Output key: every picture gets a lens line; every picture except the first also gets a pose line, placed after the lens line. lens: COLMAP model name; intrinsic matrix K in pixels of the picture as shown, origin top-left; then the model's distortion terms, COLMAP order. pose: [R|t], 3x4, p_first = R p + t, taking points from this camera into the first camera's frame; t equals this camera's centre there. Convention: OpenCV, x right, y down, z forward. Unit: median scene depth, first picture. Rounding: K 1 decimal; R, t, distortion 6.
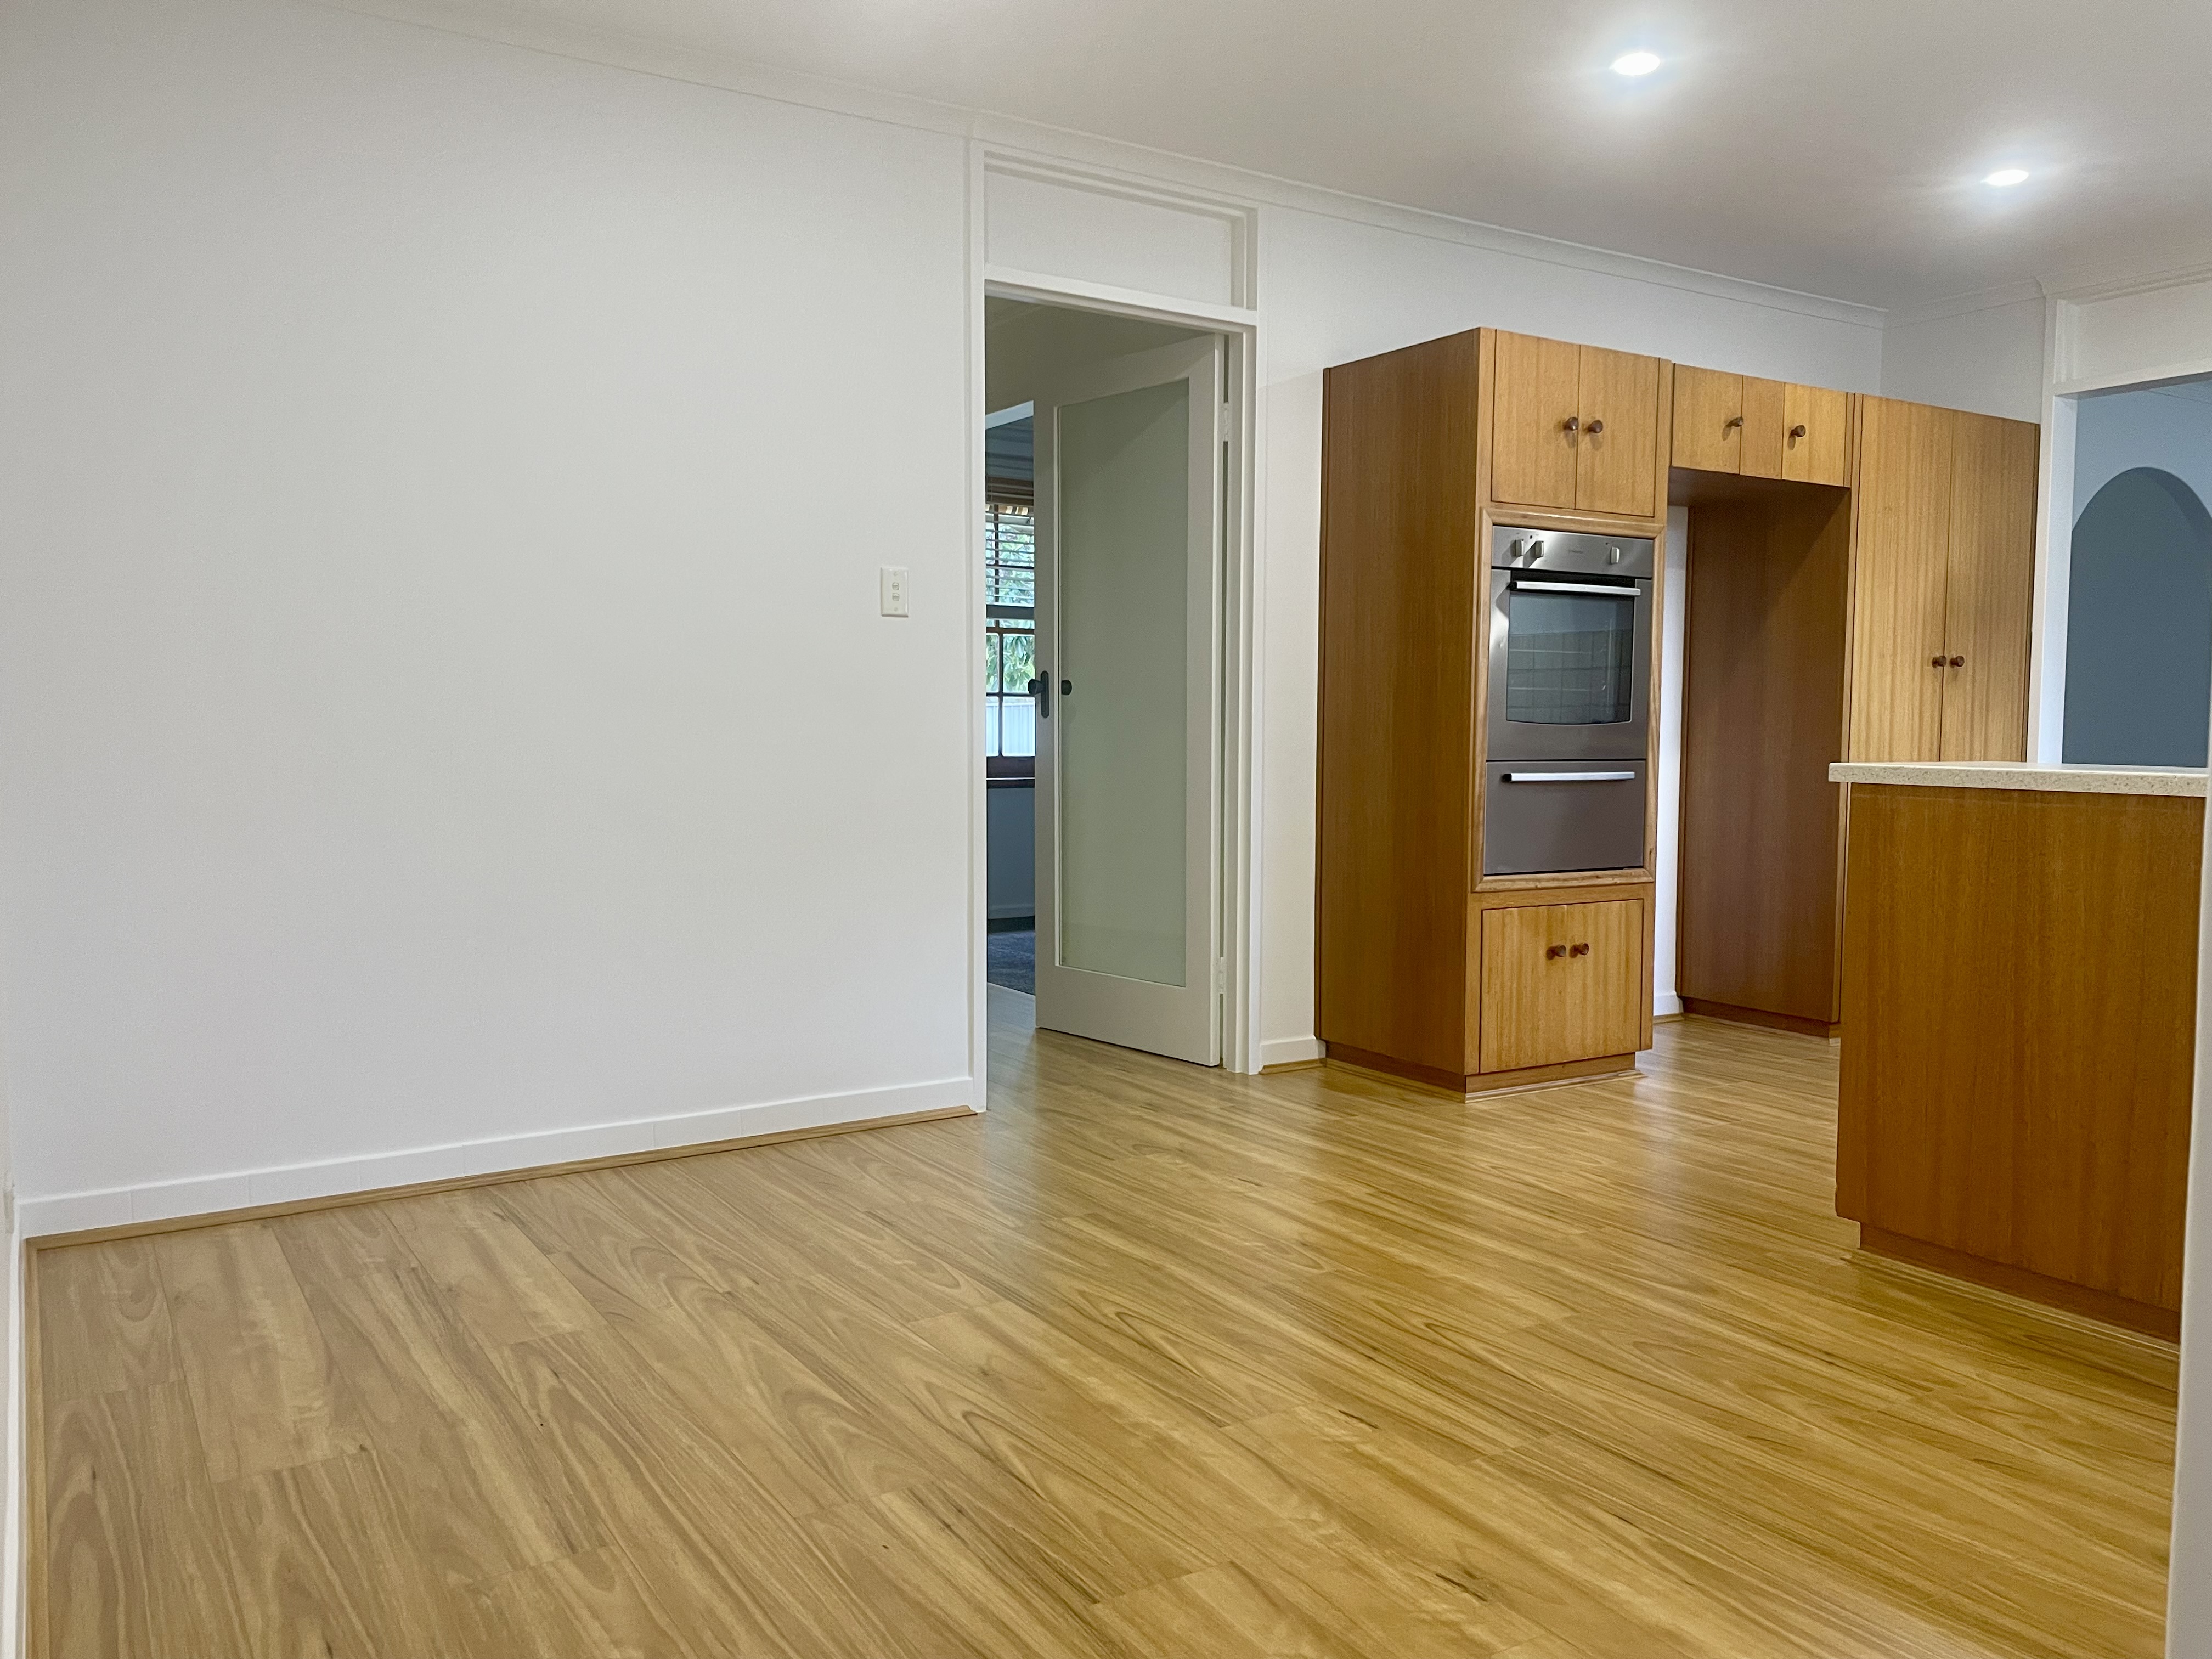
lens RADIAL K [[1689.1, 0, 1128.3], [0, 1689.1, 817.8], [0, 0, 1]] dist [0.090846, -0.125478]
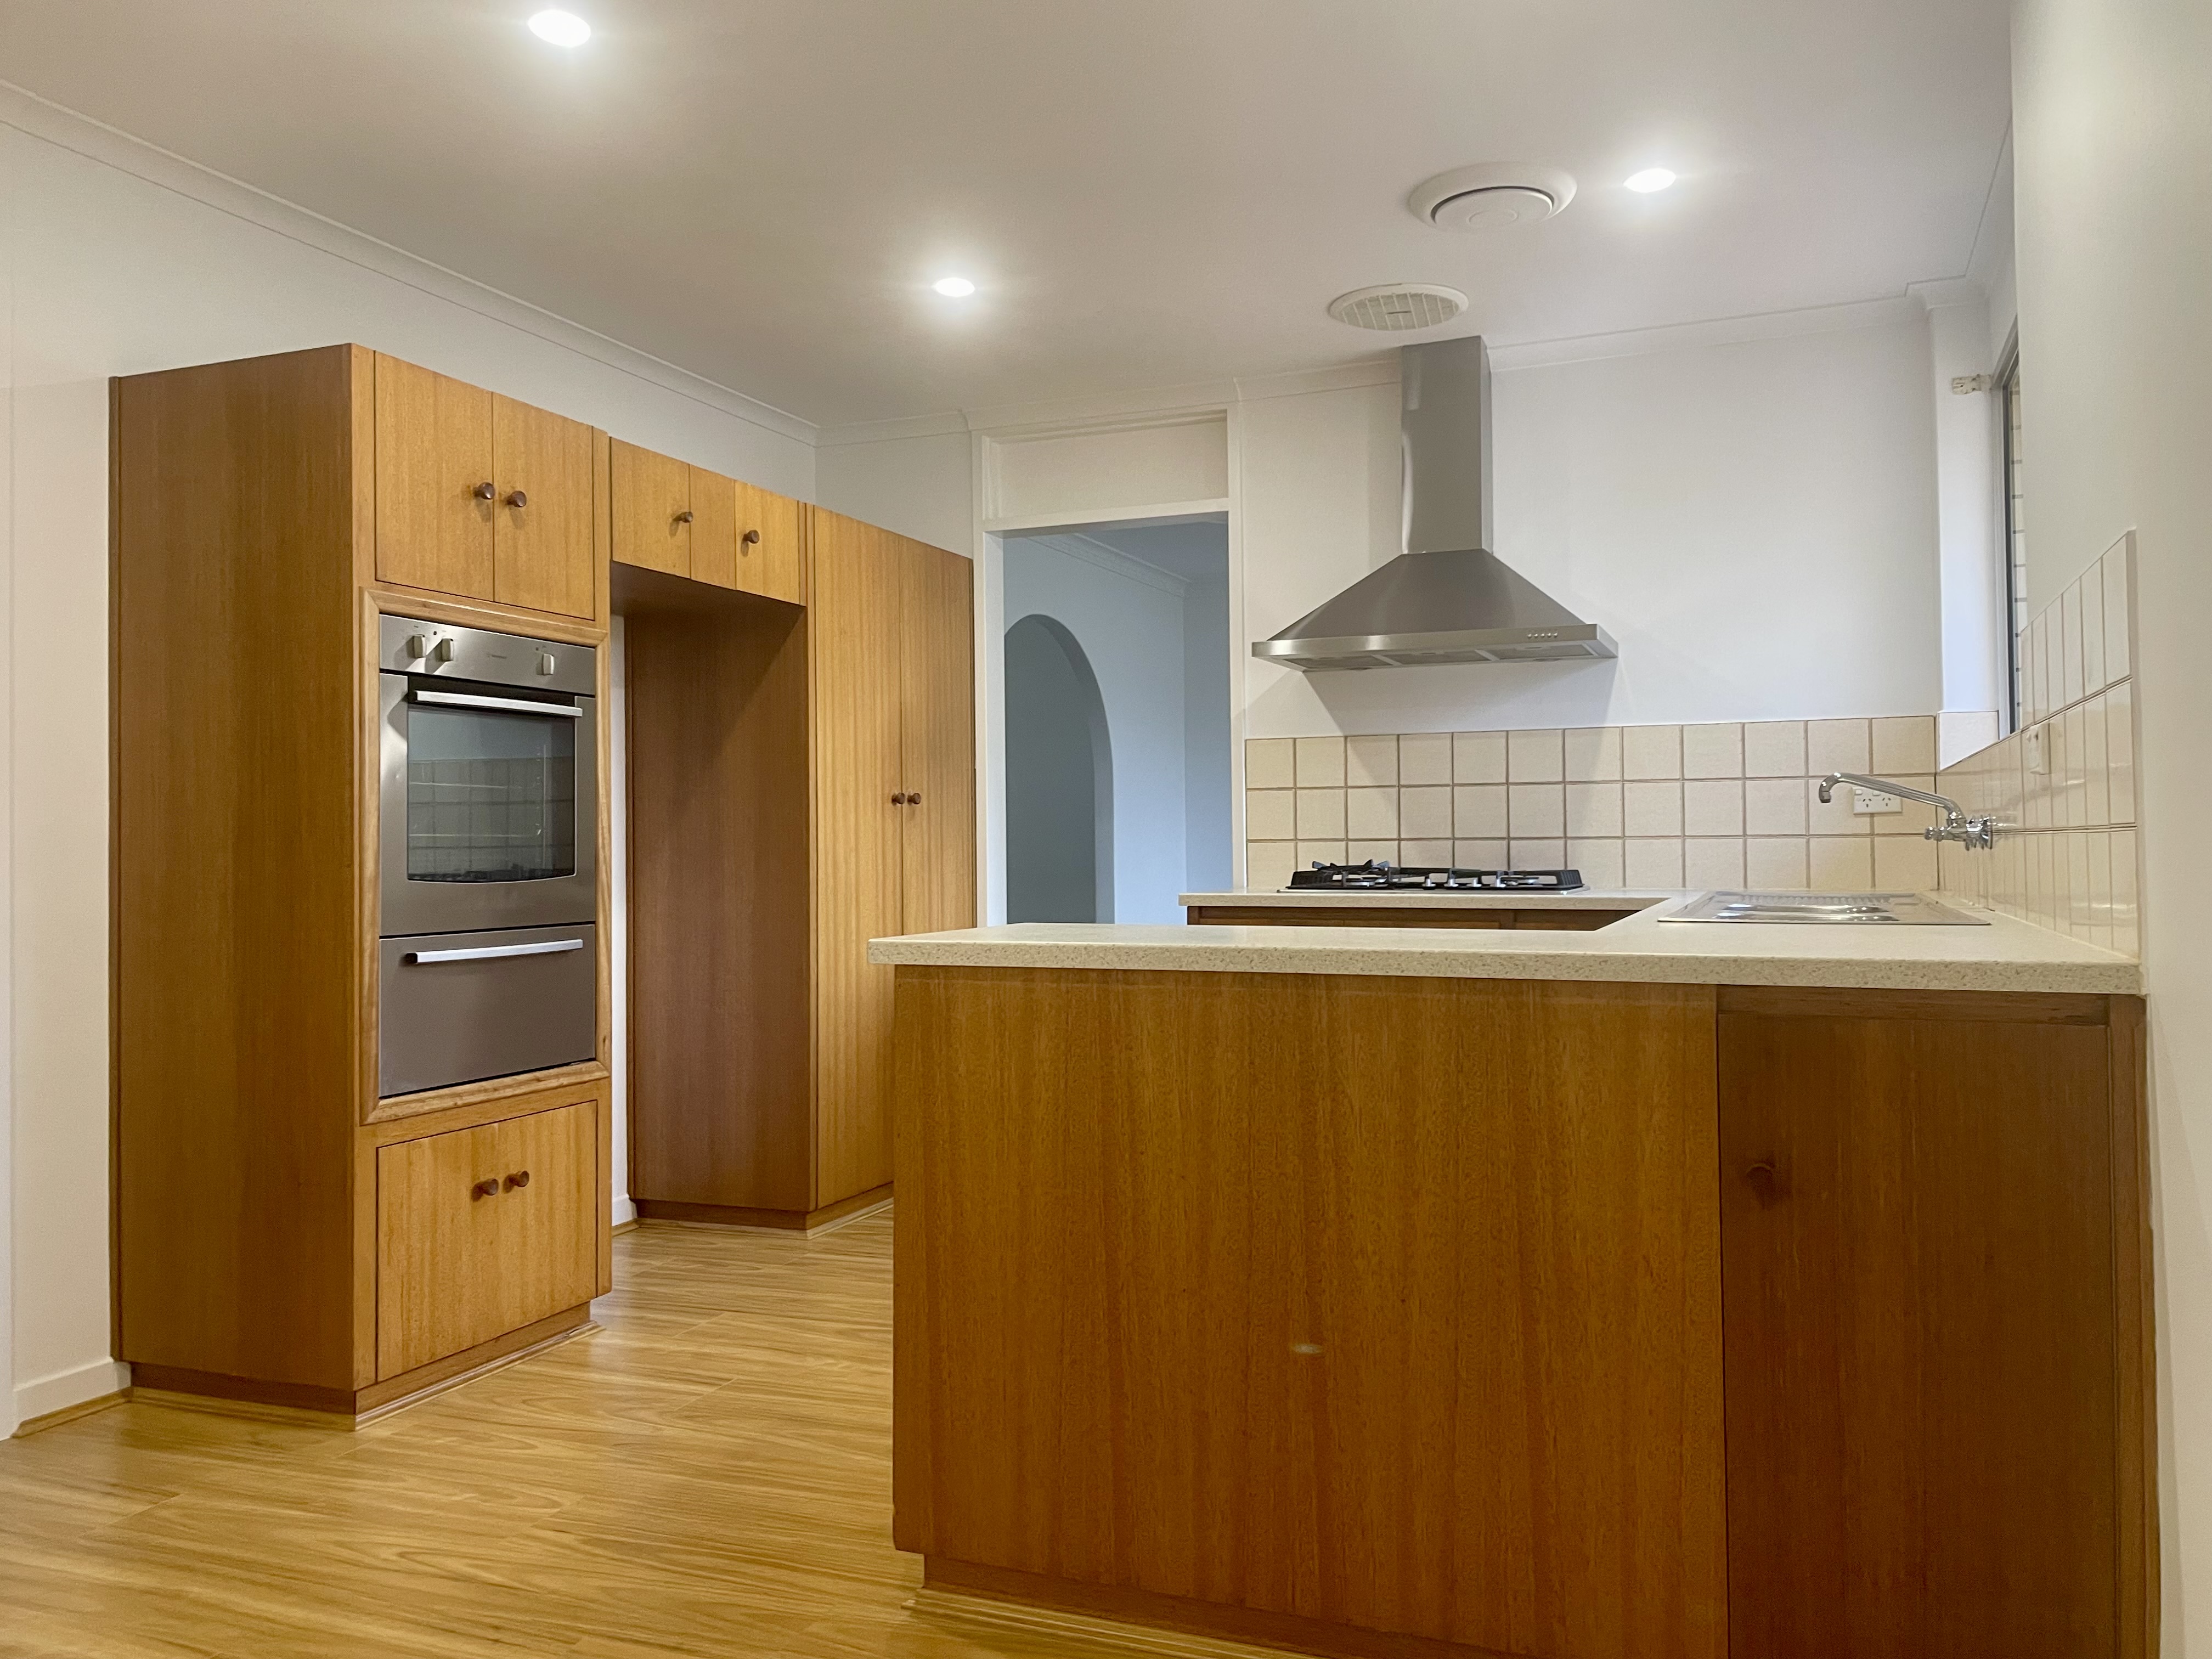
lens RADIAL K [[1689.1, 0, 1128.3], [0, 1689.1, 817.8], [0, 0, 1]] dist [0.090846, -0.125478]
pose [[0.811161, -0.005889, 0.584794, 0.043433], [0.049588, 0.997041, -0.058743, -0.024603], [-0.582717, 0.076649, 0.809052, 0.216885]]
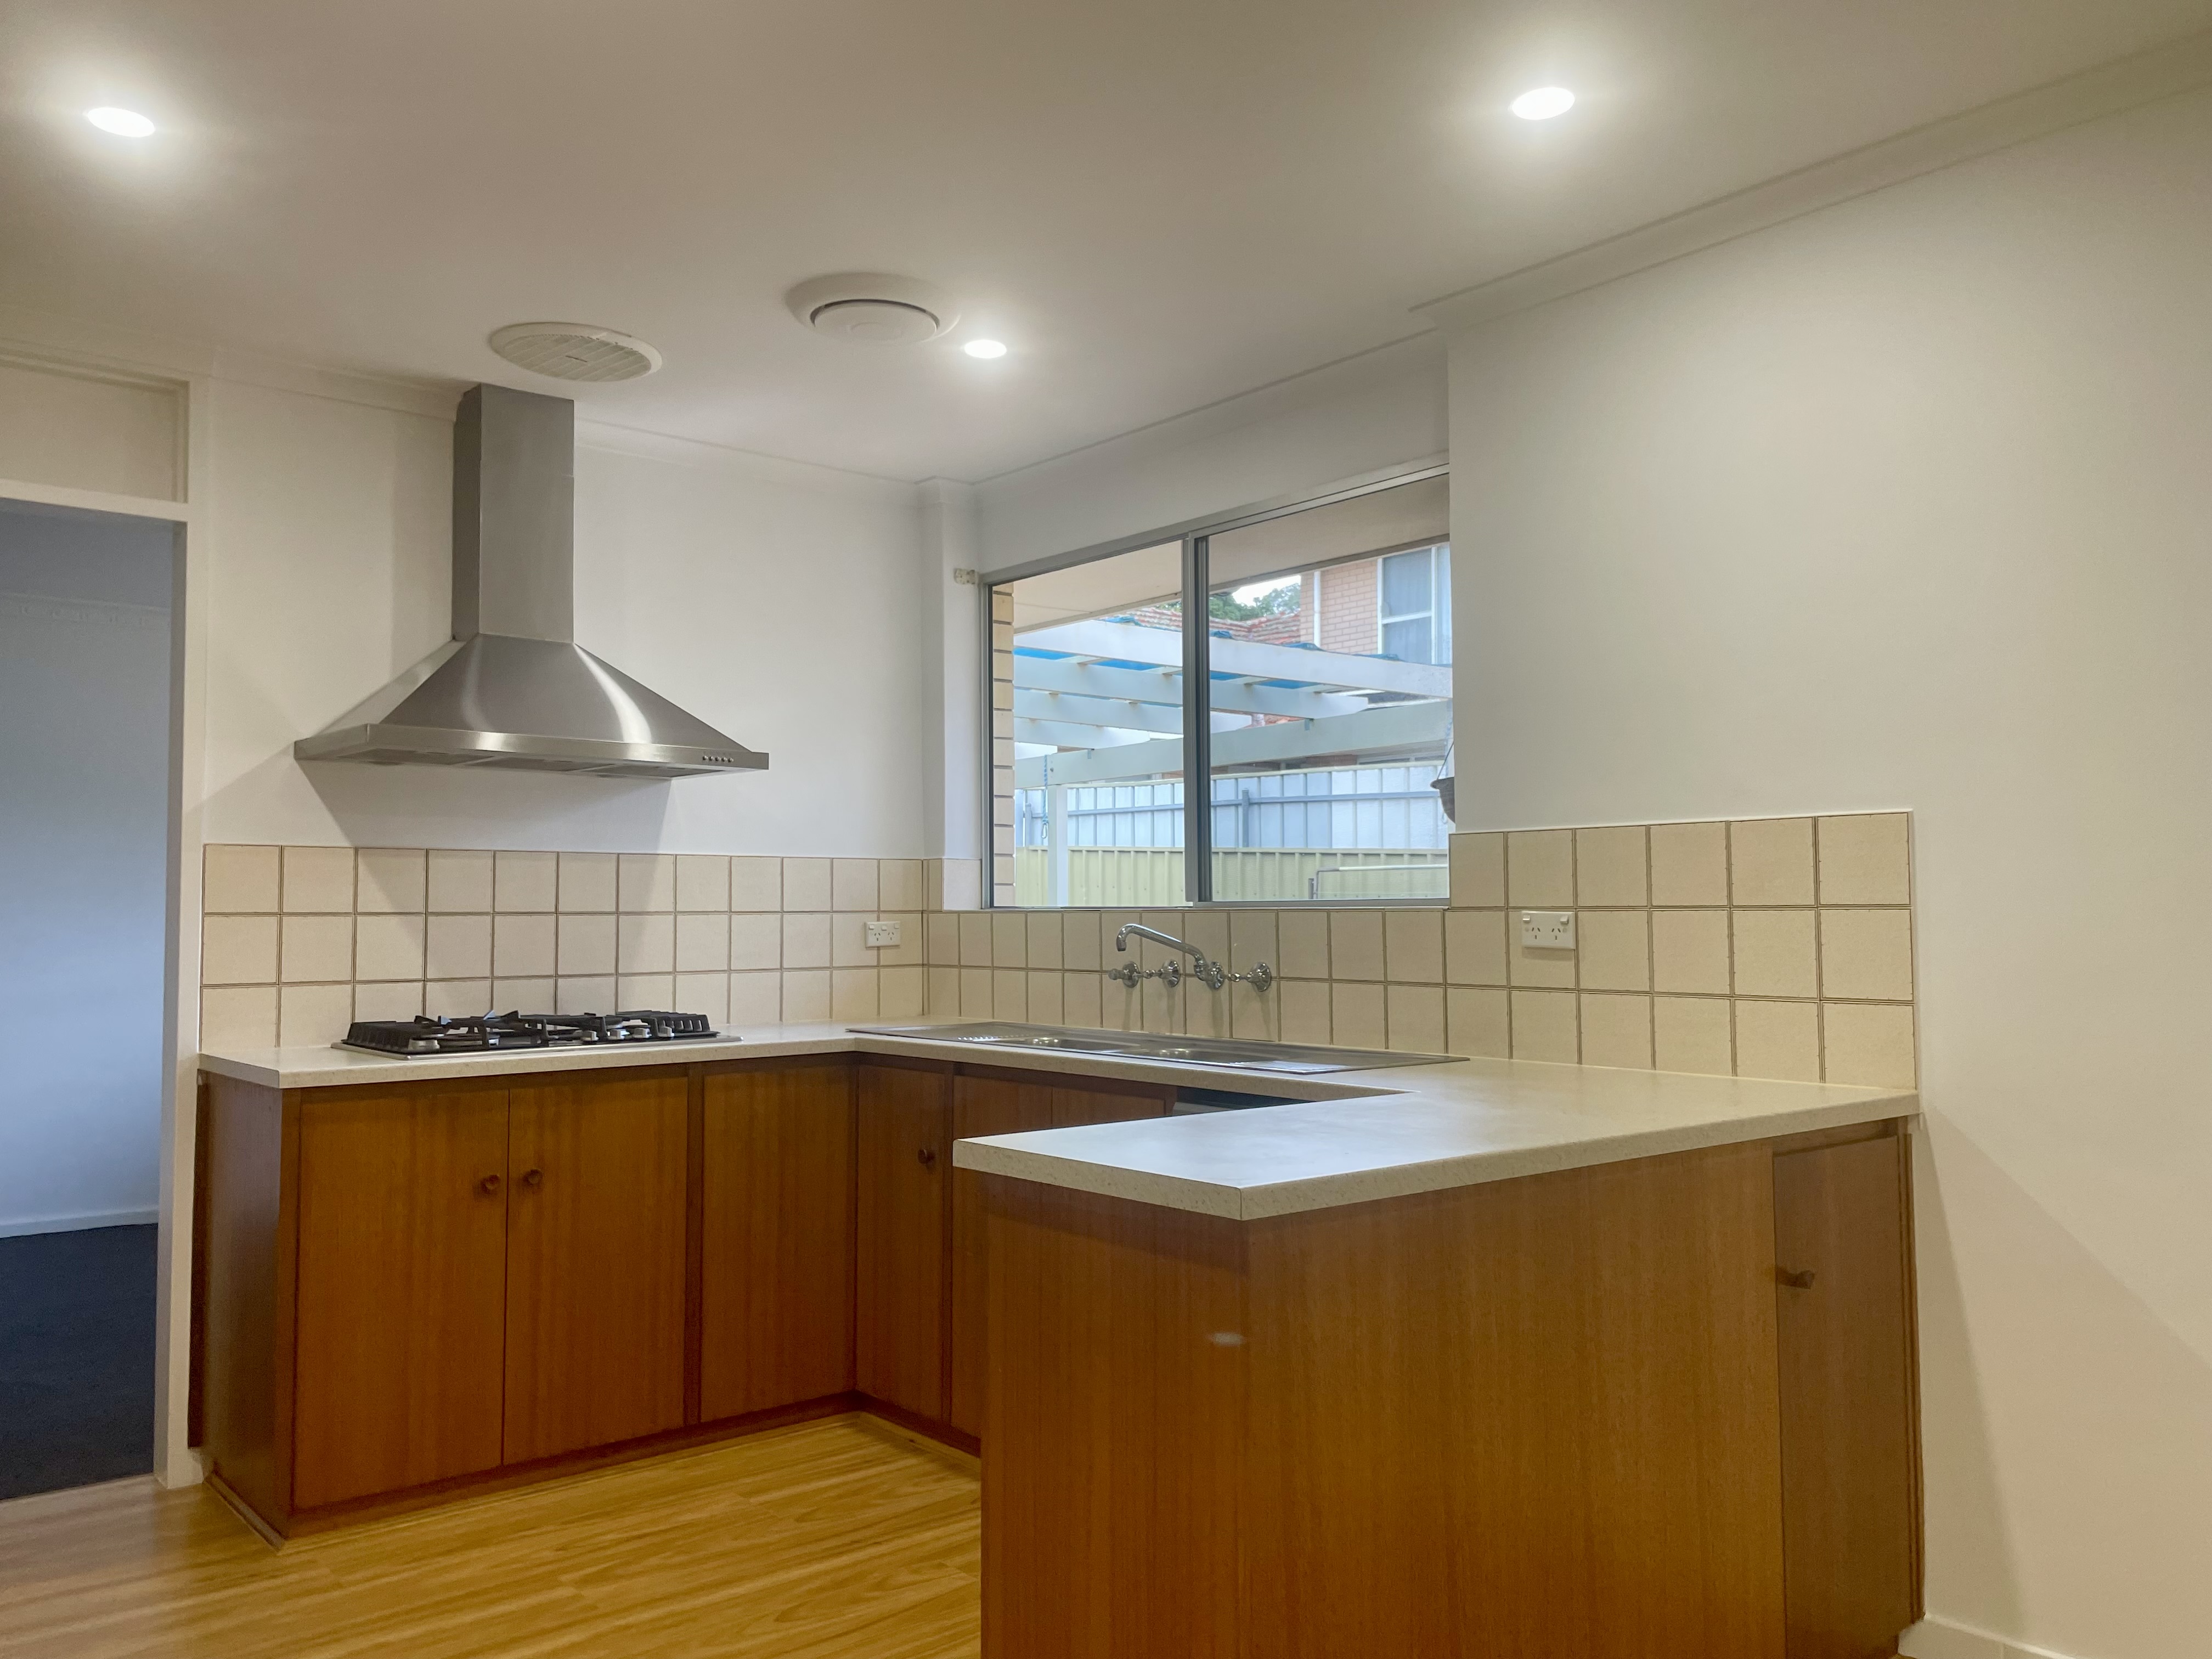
lens RADIAL K [[1689.1, 0, 1128.3], [0, 1689.1, 817.8], [0, 0, 1]] dist [0.090846, -0.125478]
pose [[-0.142577, 0.047823, 0.988628, -0.104705], [0.059236, 0.997454, -0.039707, -0.092693], [-0.988010, 0.052902, -0.145047, 0.758933]]
